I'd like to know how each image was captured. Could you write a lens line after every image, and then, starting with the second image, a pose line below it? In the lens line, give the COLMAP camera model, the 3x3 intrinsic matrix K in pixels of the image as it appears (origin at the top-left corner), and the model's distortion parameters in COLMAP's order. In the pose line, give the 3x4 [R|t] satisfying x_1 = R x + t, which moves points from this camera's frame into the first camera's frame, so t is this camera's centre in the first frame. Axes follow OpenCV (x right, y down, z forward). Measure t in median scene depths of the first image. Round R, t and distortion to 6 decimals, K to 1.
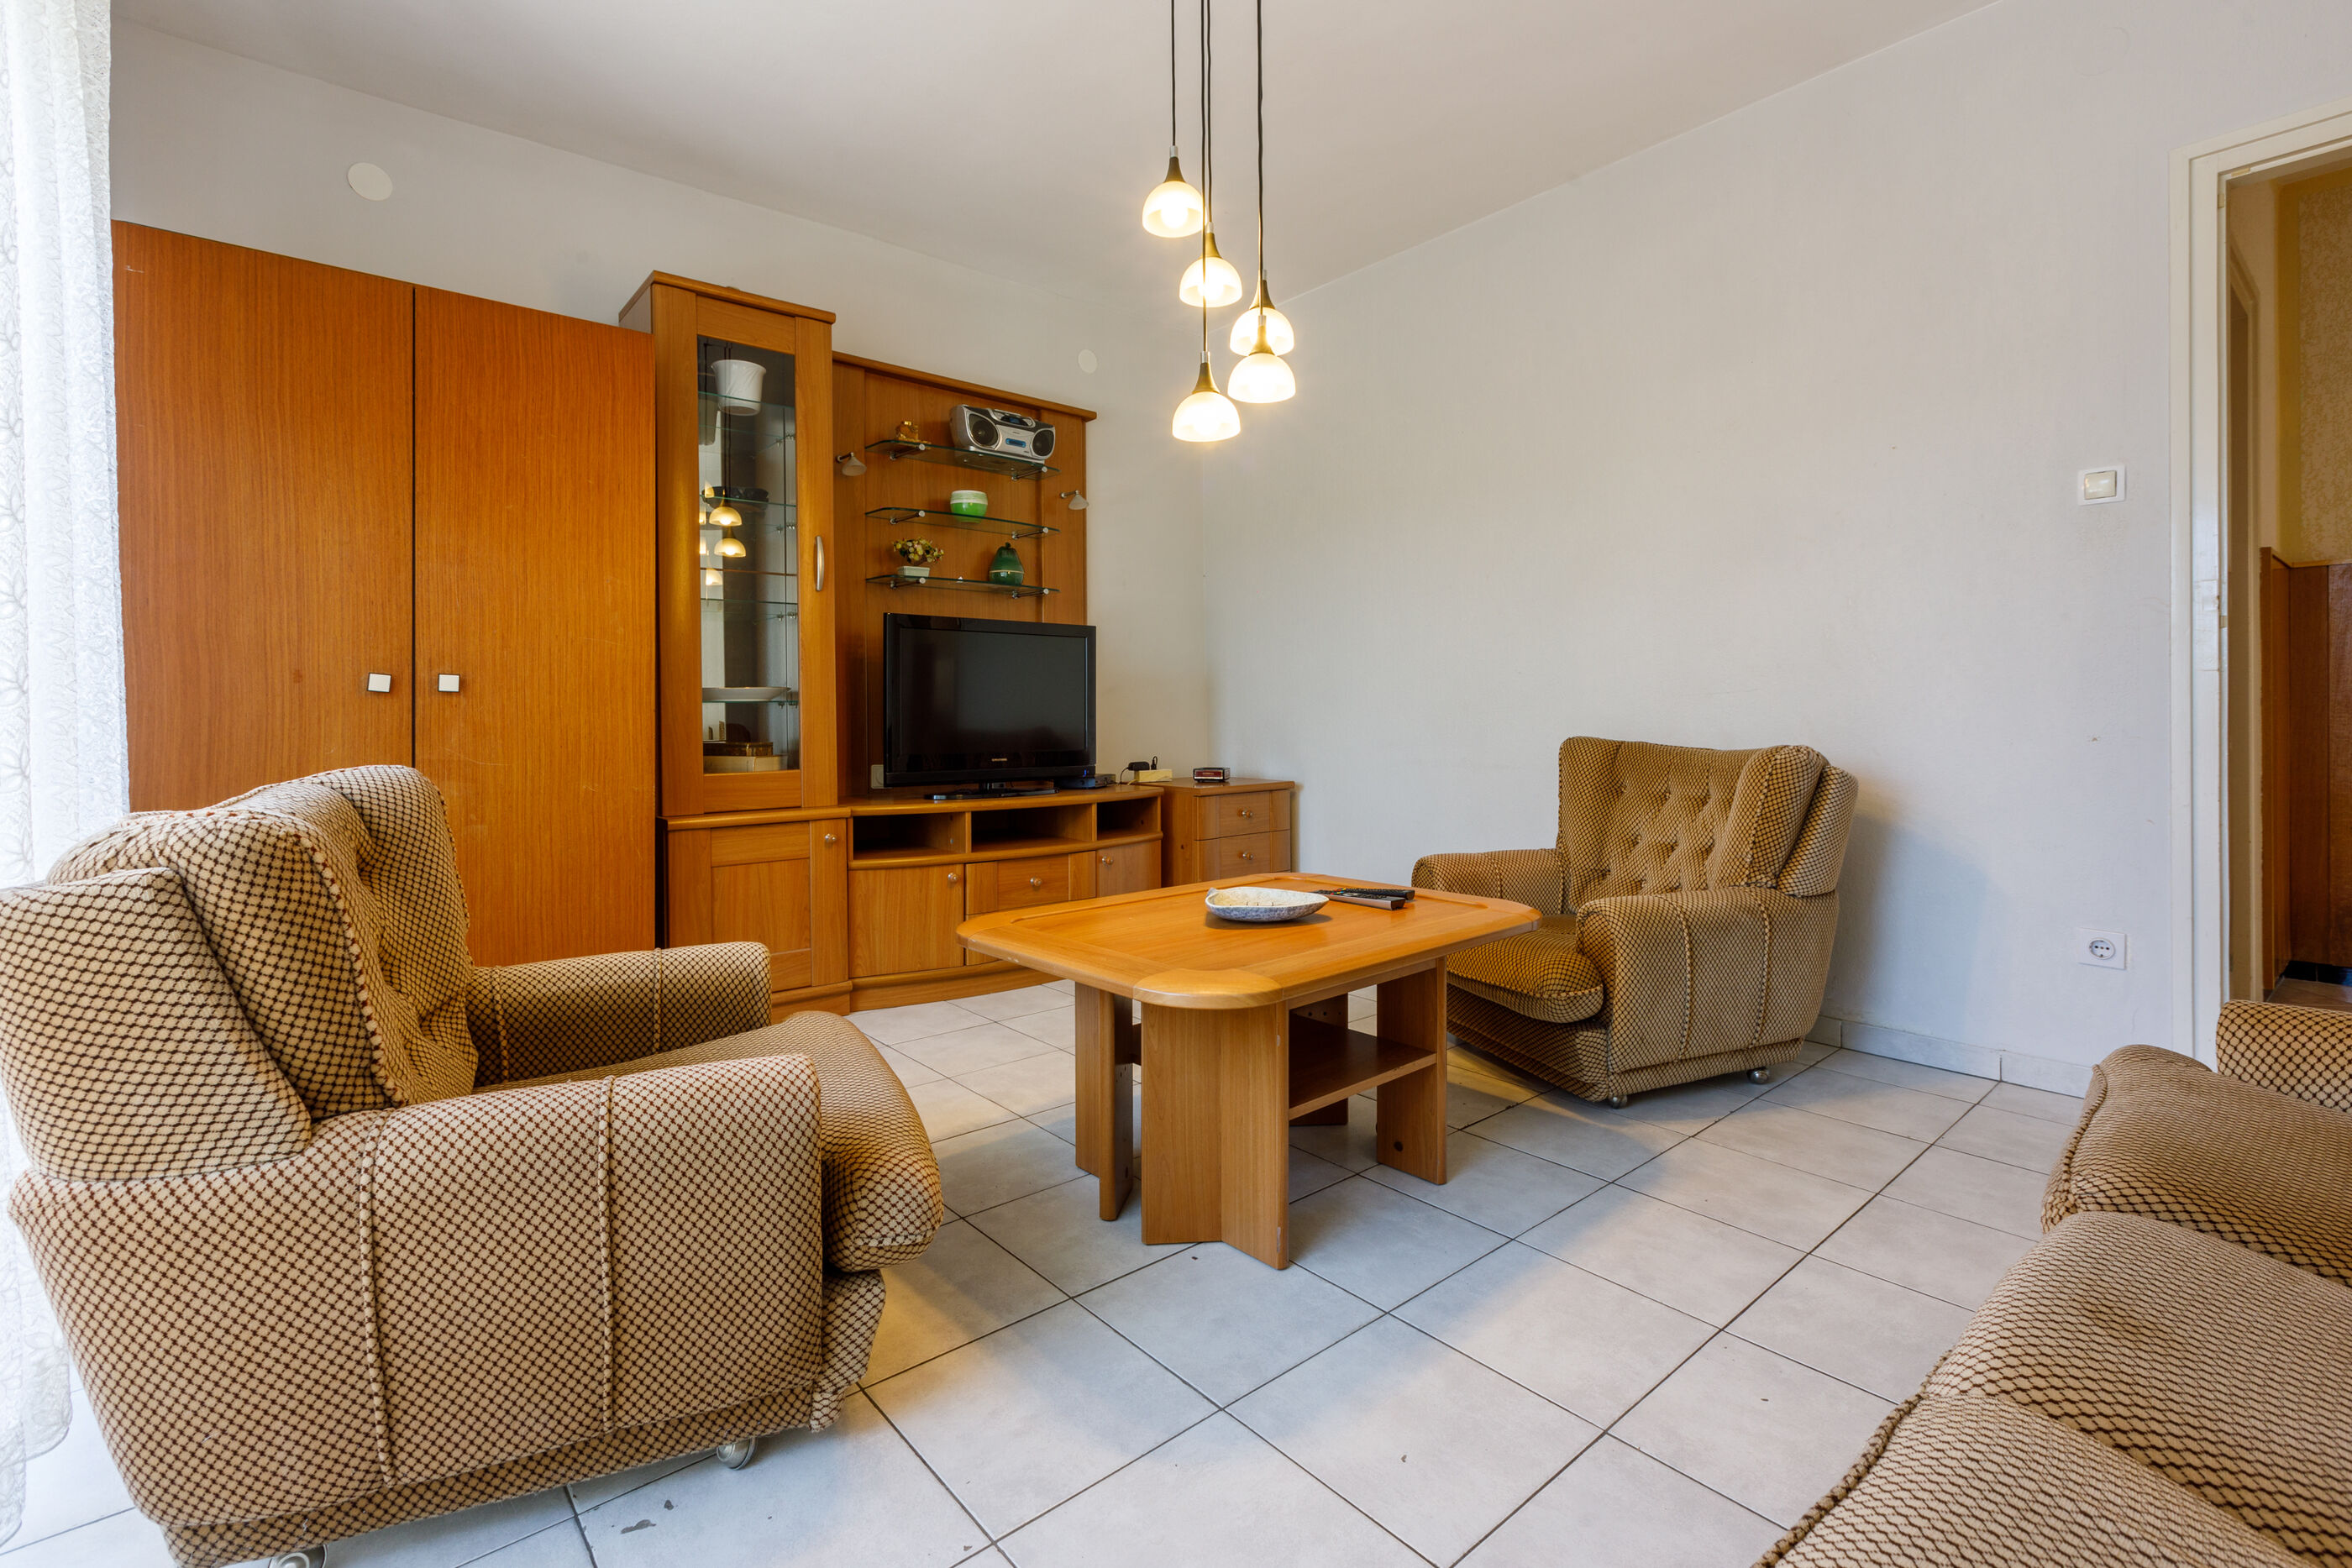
lens RADIAL K [[1063.8, 0, 1164.6], [0, 1063.8, 710.4], [0, 0, 1]] dist [0.002901, -0.000211]
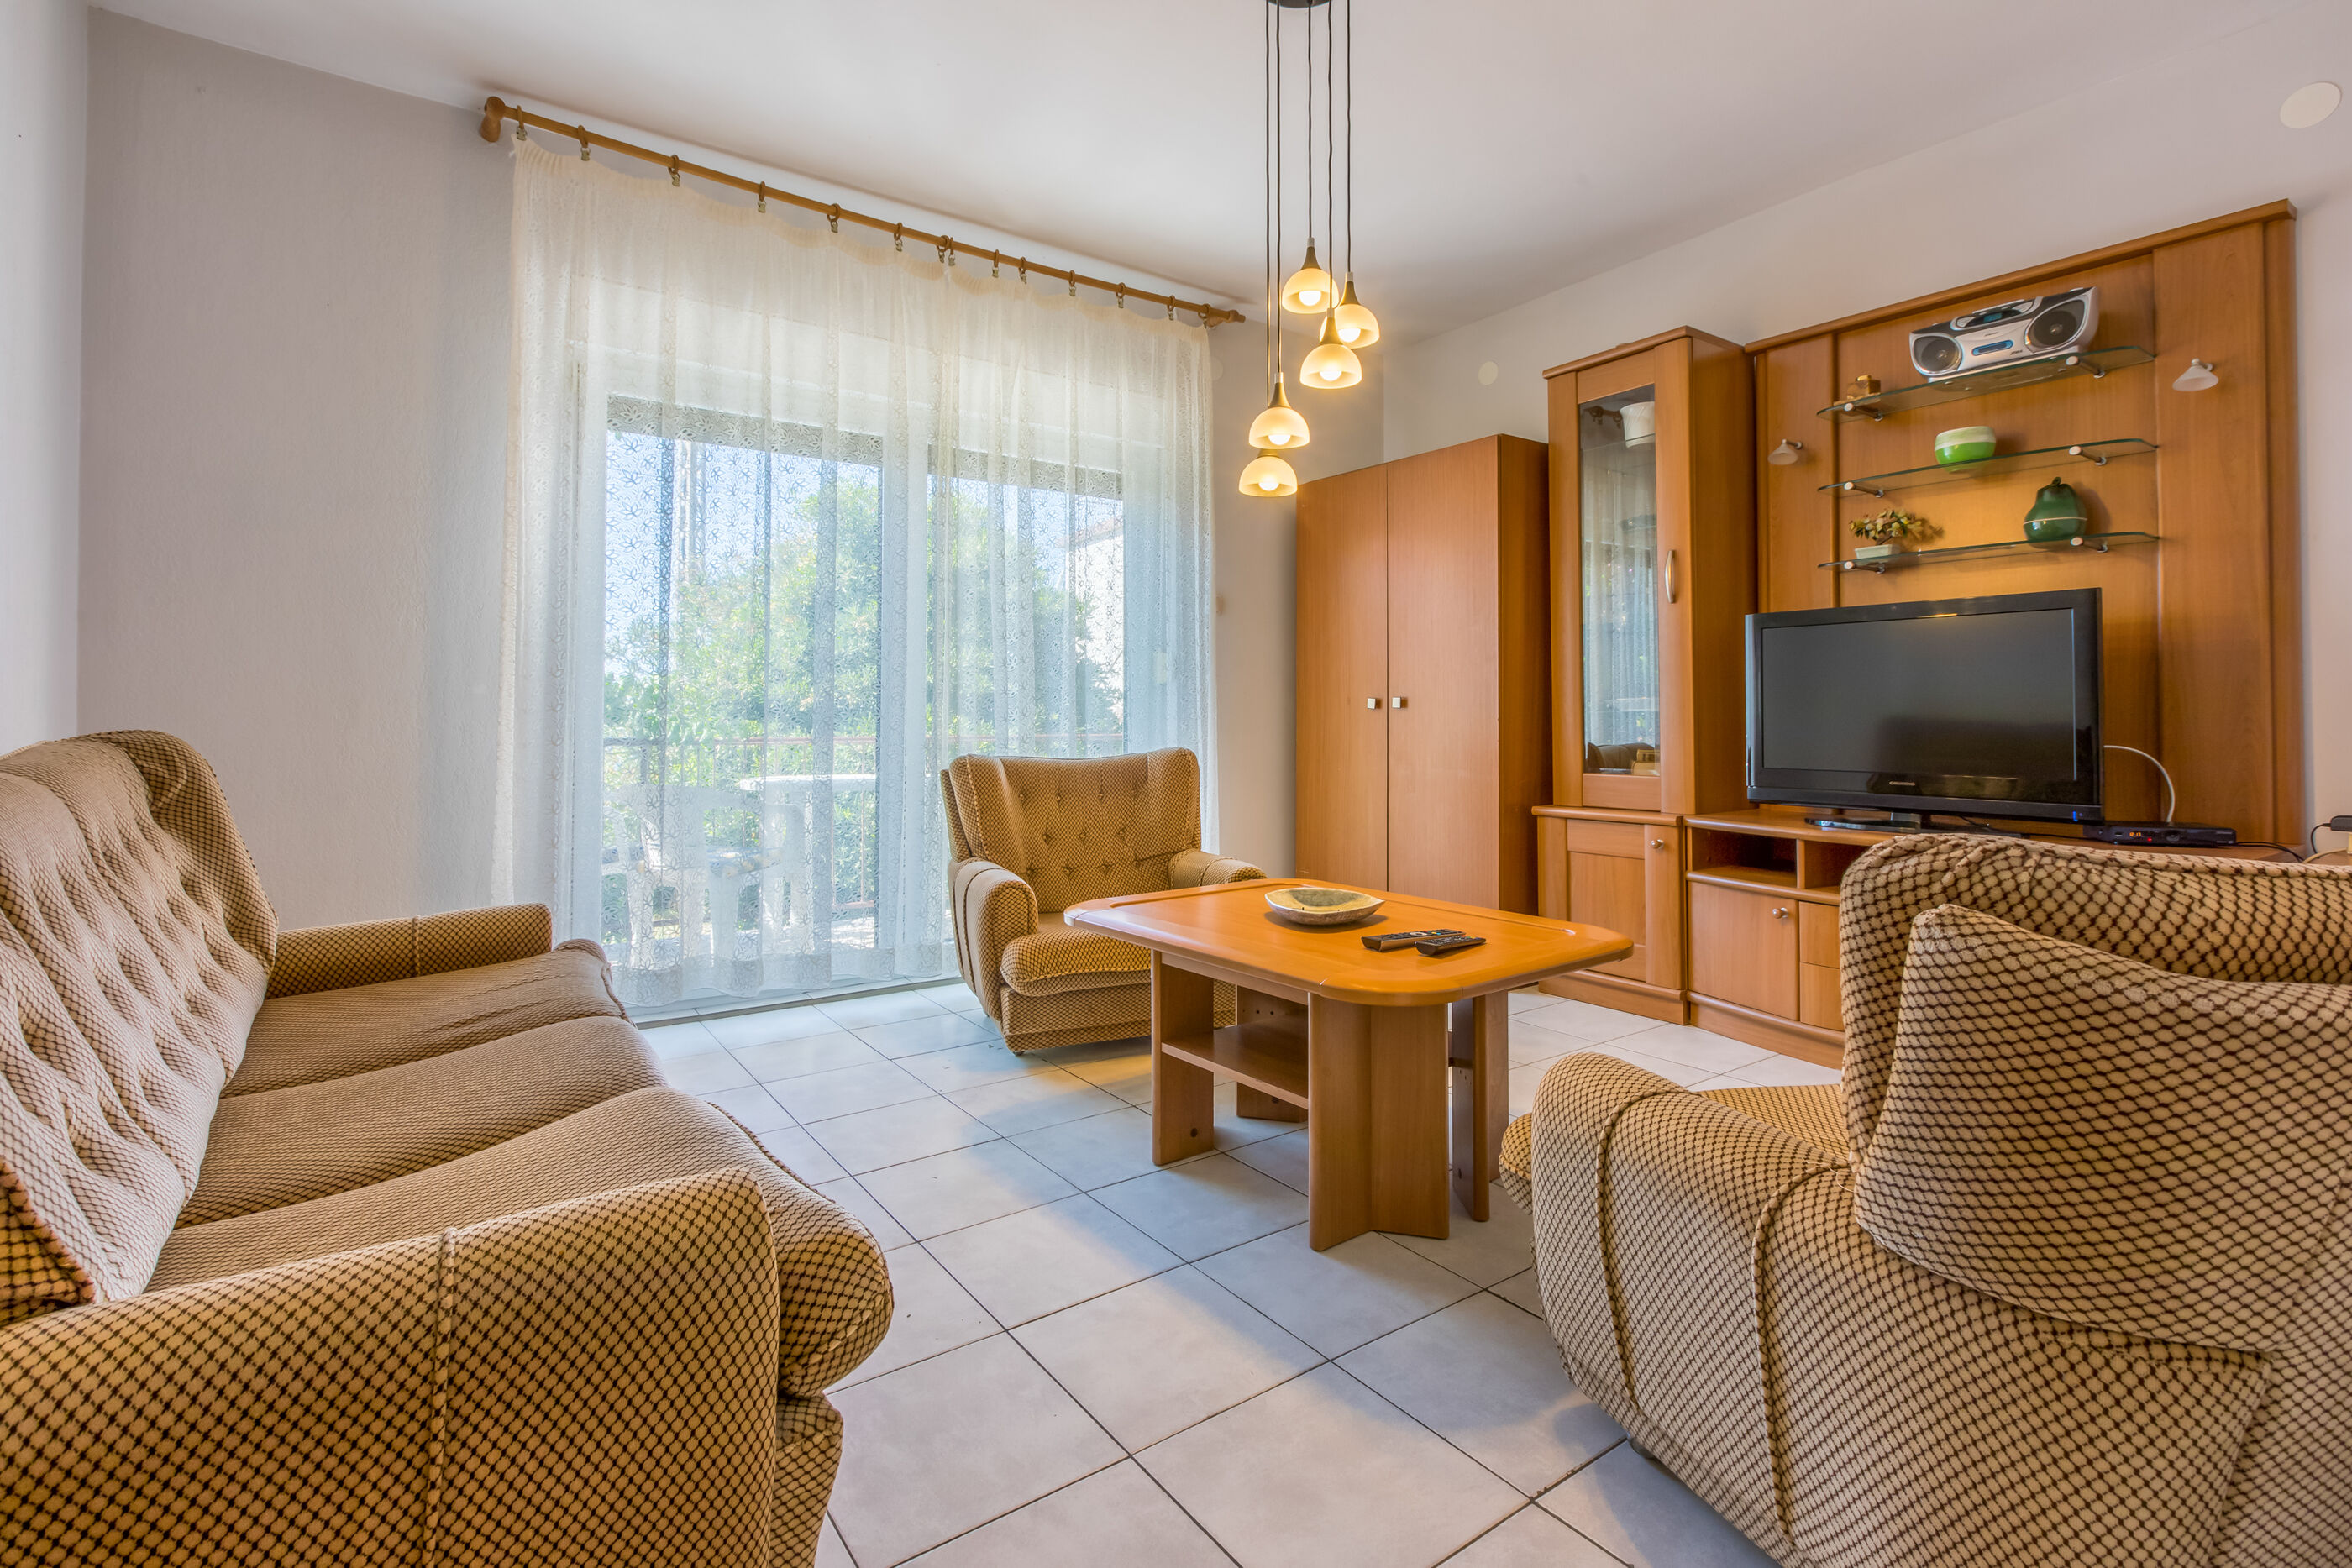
lens RADIAL K [[1063.8, 0, 1164.6], [0, 1063.8, 710.4], [0, 0, 1]] dist [0.002901, -0.000211]
pose [[-0.077184, -0.003850, -0.997009, 0.998972], [0.003874, 0.999984, -0.004161, -0.009221], [0.997009, -0.004183, -0.077168, 0.801586]]
